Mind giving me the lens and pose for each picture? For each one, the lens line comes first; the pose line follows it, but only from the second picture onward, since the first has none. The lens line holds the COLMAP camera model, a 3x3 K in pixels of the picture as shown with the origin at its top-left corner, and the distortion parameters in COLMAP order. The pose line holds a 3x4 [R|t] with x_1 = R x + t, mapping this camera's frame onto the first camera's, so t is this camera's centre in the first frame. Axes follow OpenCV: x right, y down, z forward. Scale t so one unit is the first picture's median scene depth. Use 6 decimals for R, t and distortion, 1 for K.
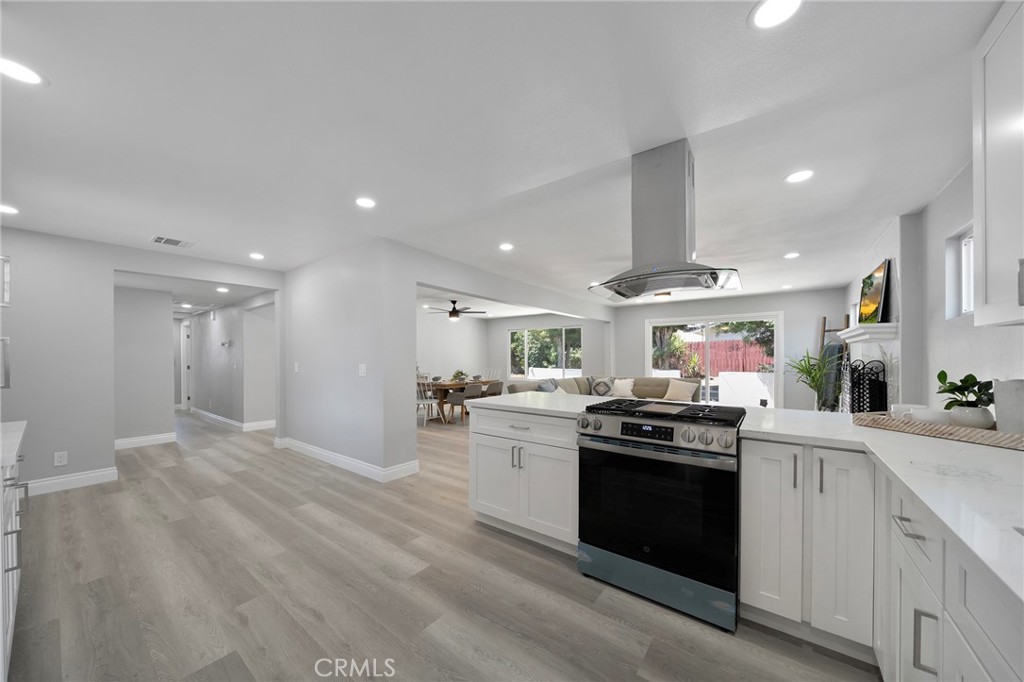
lens RADIAL K [[355.8, 0, 505.0], [0, 355.8, 355.0], [0, 0, 1]] dist [-0.000901, -0.000318]
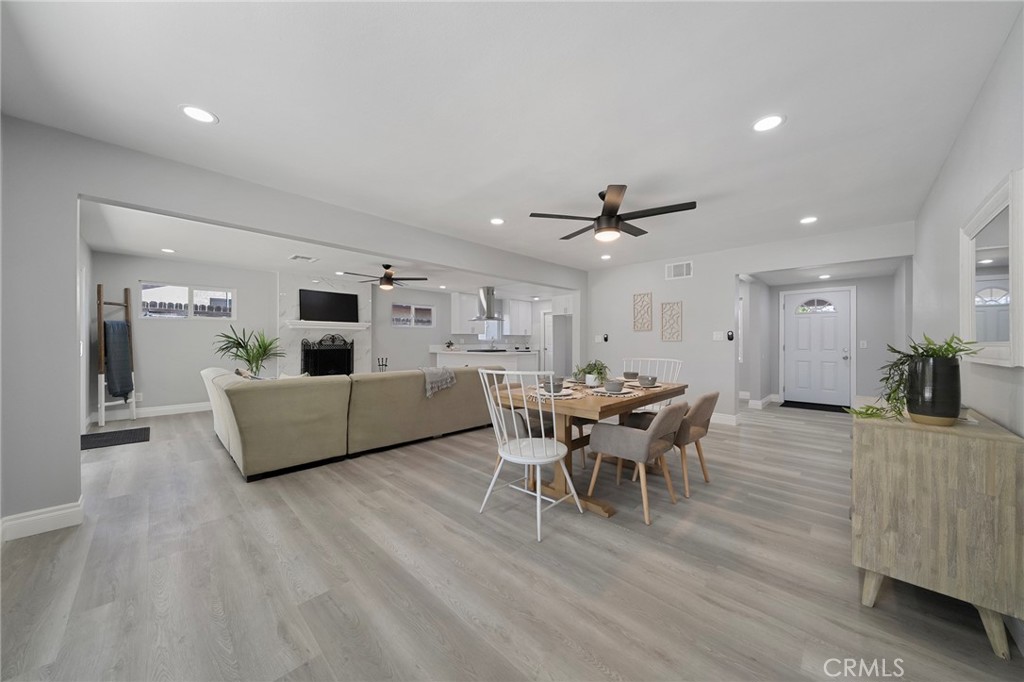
lens RADIAL K [[350.1, 0, 512.0], [0, 350.1, 341.0], [0, 0, 1]] dist [-0.006030, -0.000376]
pose [[-0.993892, 0.002705, 0.110325, -0.150018], [0.001864, 0.999968, -0.007726, 0.039933], [-0.110342, -0.007473, -0.993866, 2.641851]]
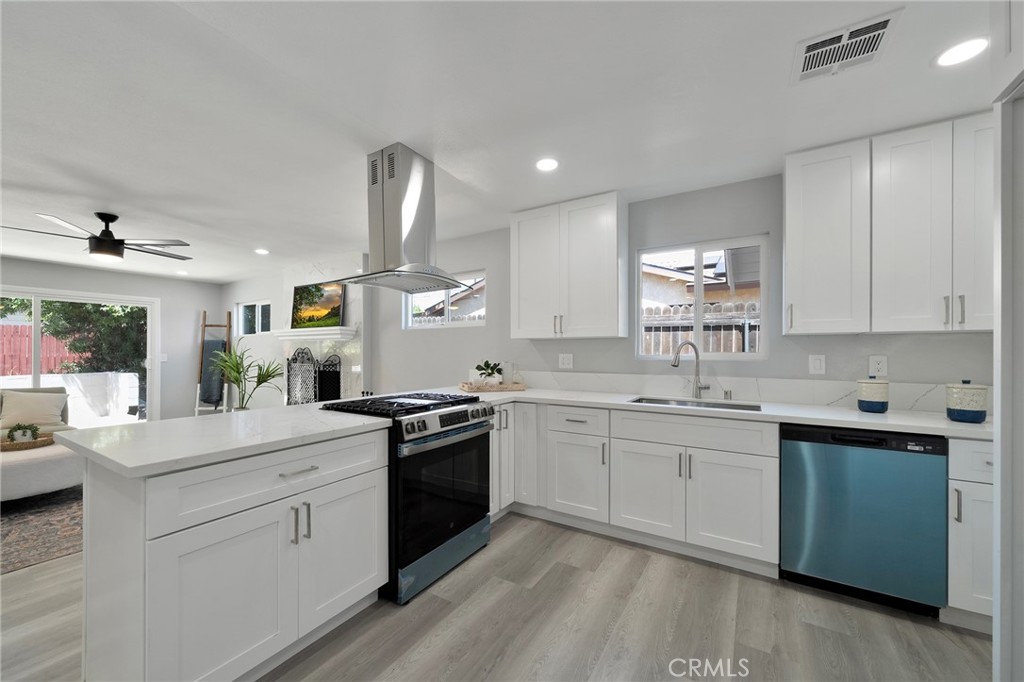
lens RADIAL K [[389.5, 0, 508.3], [0, 389.5, 351.5], [0, 0, 1]] dist [0.000383, 0.000059]
pose [[-0.094213, 0.003971, 0.995544, -0.383835], [-0.007365, 0.999962, -0.004686, 0.003676], [-0.995525, -0.007774, -0.094180, 0.433977]]
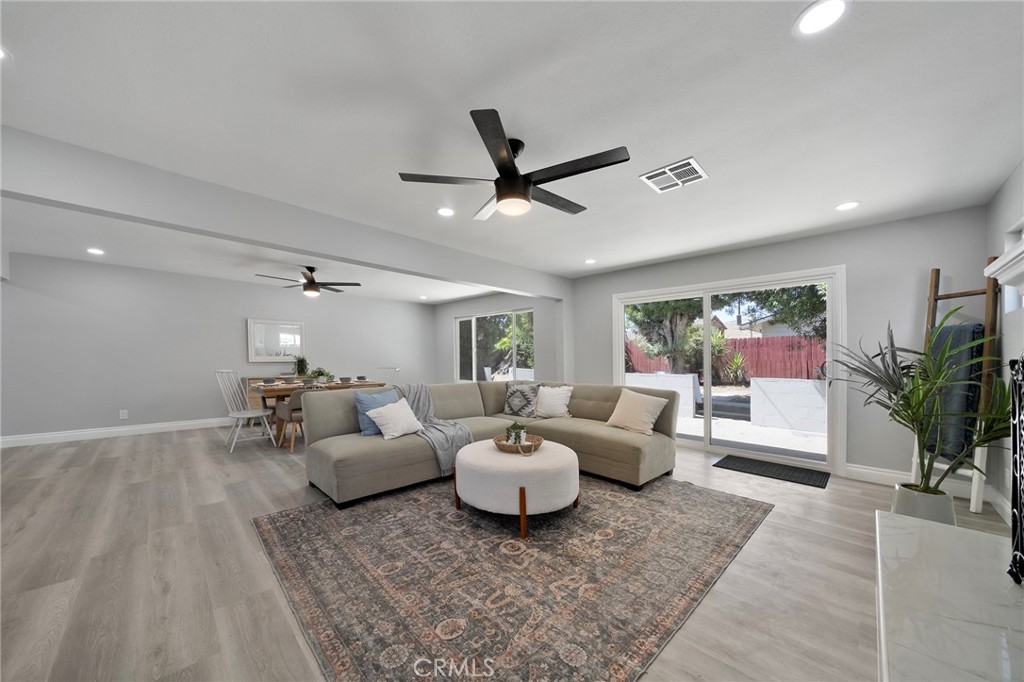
lens RADIAL K [[355.8, 0, 505.0], [0, 355.8, 355.0], [0, 0, 1]] dist [-0.000901, -0.000318]
pose [[0.990057, 0.008819, -0.140388, 0.607346], [-0.009112, 0.999957, -0.001446, 0.026518], [0.140370, 0.002711, 0.990095, 0.690833]]
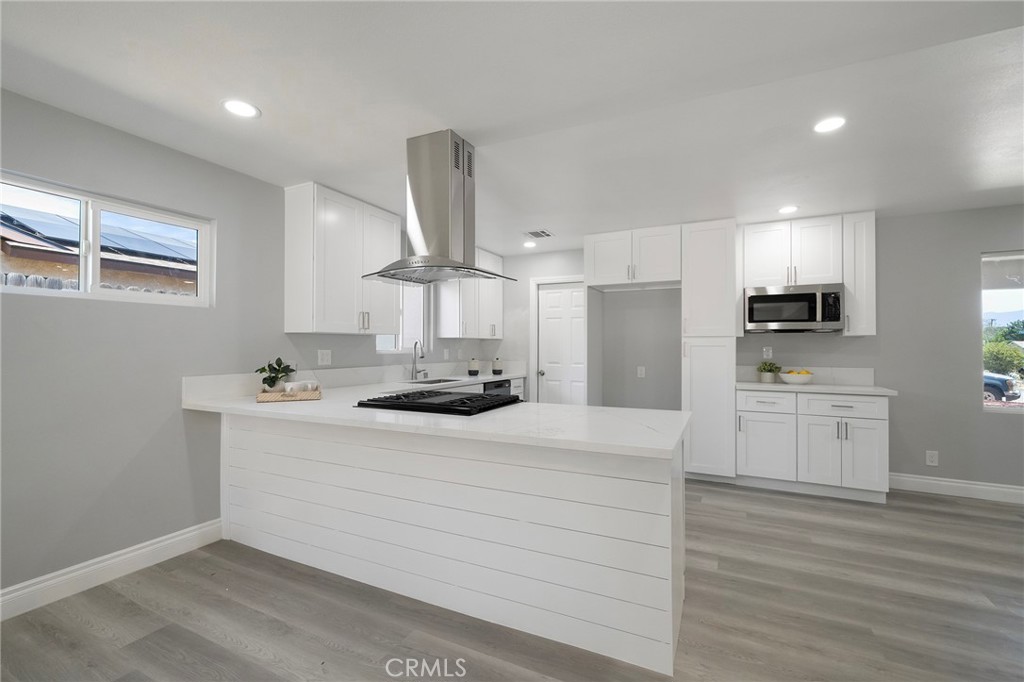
lens RADIAL K [[436.3, 0, 505.9], [0, 436.3, 344.4], [0, 0, 1]] dist [-0.013927, 0.000138]
pose [[-0.983590, 0.000484, -0.180419, 0.263445], [0.002434, 0.999941, -0.010586, 0.003827], [0.180403, -0.010851, -0.983533, 1.191135]]
